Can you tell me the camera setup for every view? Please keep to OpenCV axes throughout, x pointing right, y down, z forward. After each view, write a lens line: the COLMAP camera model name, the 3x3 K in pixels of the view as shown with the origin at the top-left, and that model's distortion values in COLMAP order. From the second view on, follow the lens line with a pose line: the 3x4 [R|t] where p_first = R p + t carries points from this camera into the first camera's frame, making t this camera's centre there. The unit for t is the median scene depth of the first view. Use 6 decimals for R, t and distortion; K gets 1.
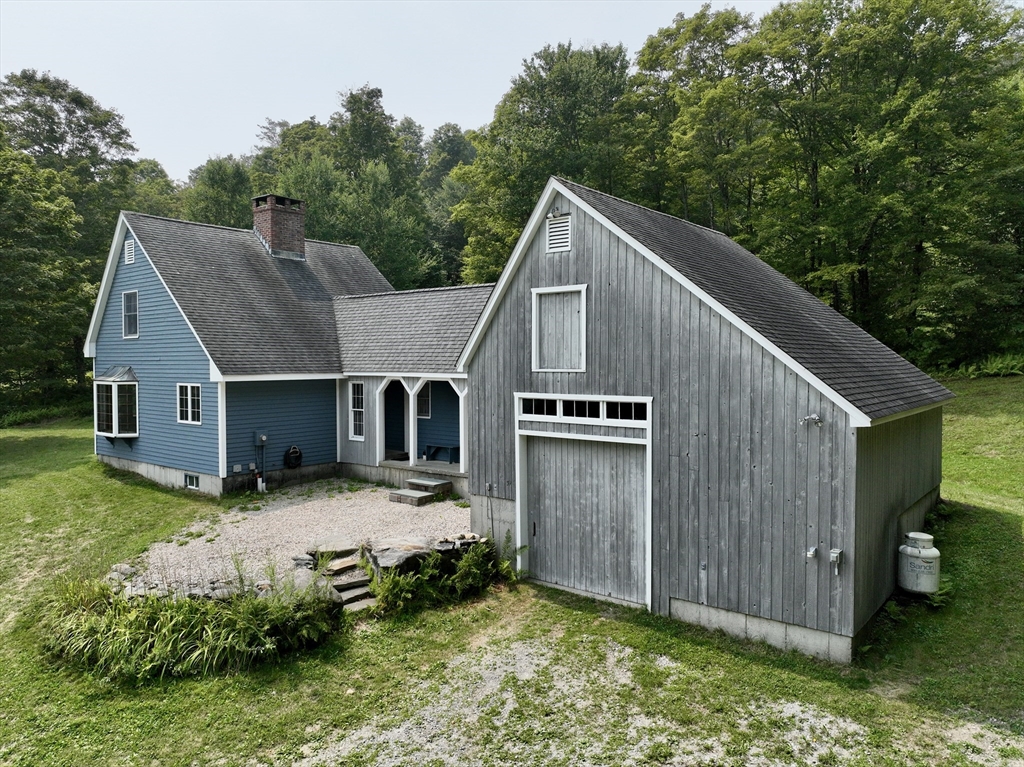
lens RADIAL K [[721.7, 0, 512.0], [0, 721.7, 383.5], [0, 0, 1]] dist [0.004592, 0.002995]
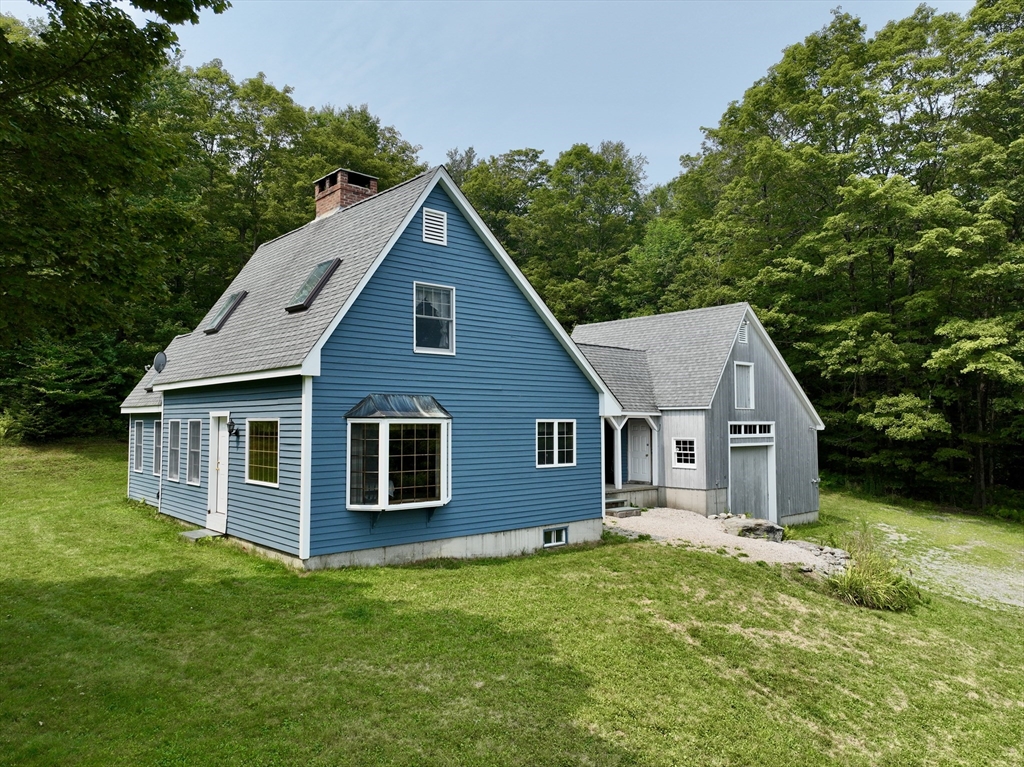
lens RADIAL K [[721.7, 0, 512.0], [0, 721.7, 383.5], [0, 0, 1]] dist [0.004592, 0.002995]
pose [[0.168377, 0.055027, 0.984186, -1.794635], [0.032569, 0.997585, -0.061348, 0.011532], [-0.985184, 0.042384, 0.166178, 1.260387]]
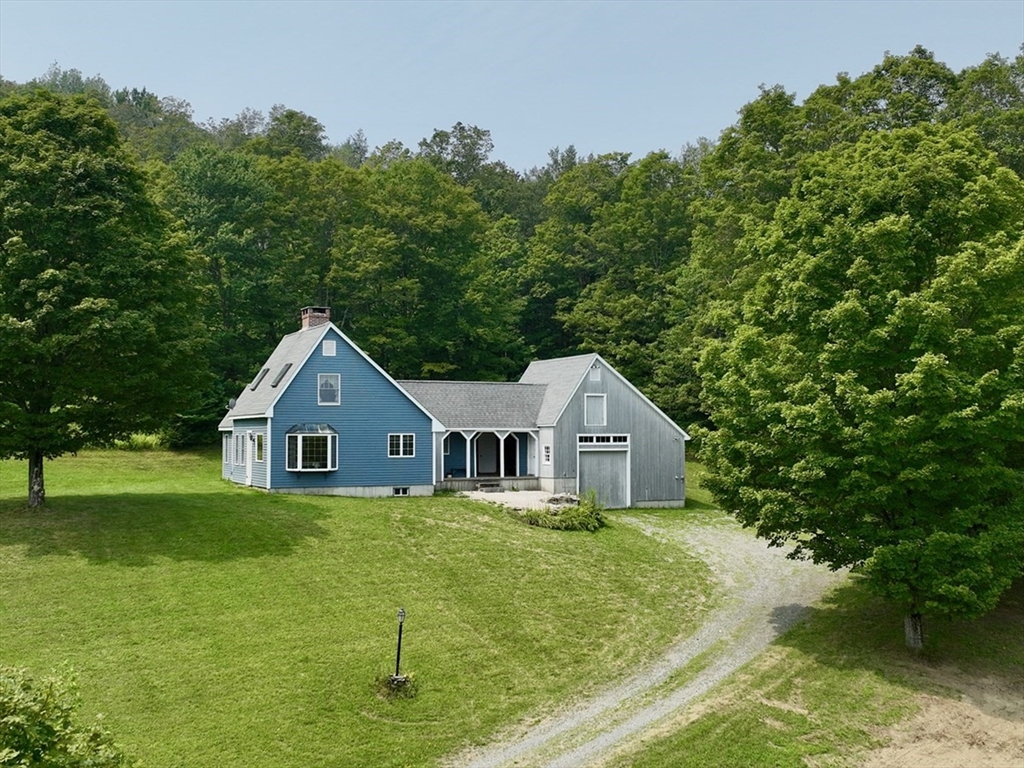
lens RADIAL K [[1209.2, 0, 553.6], [0, 1209.2, 382.4], [0, 0, 1]] dist [0.001263, 0.000041]
pose [[0.435810, 0.040379, 0.899133, -3.980248], [0.031866, 0.997675, -0.060250, 0.087274], [-0.899475, 0.054909, 0.433510, -0.792340]]
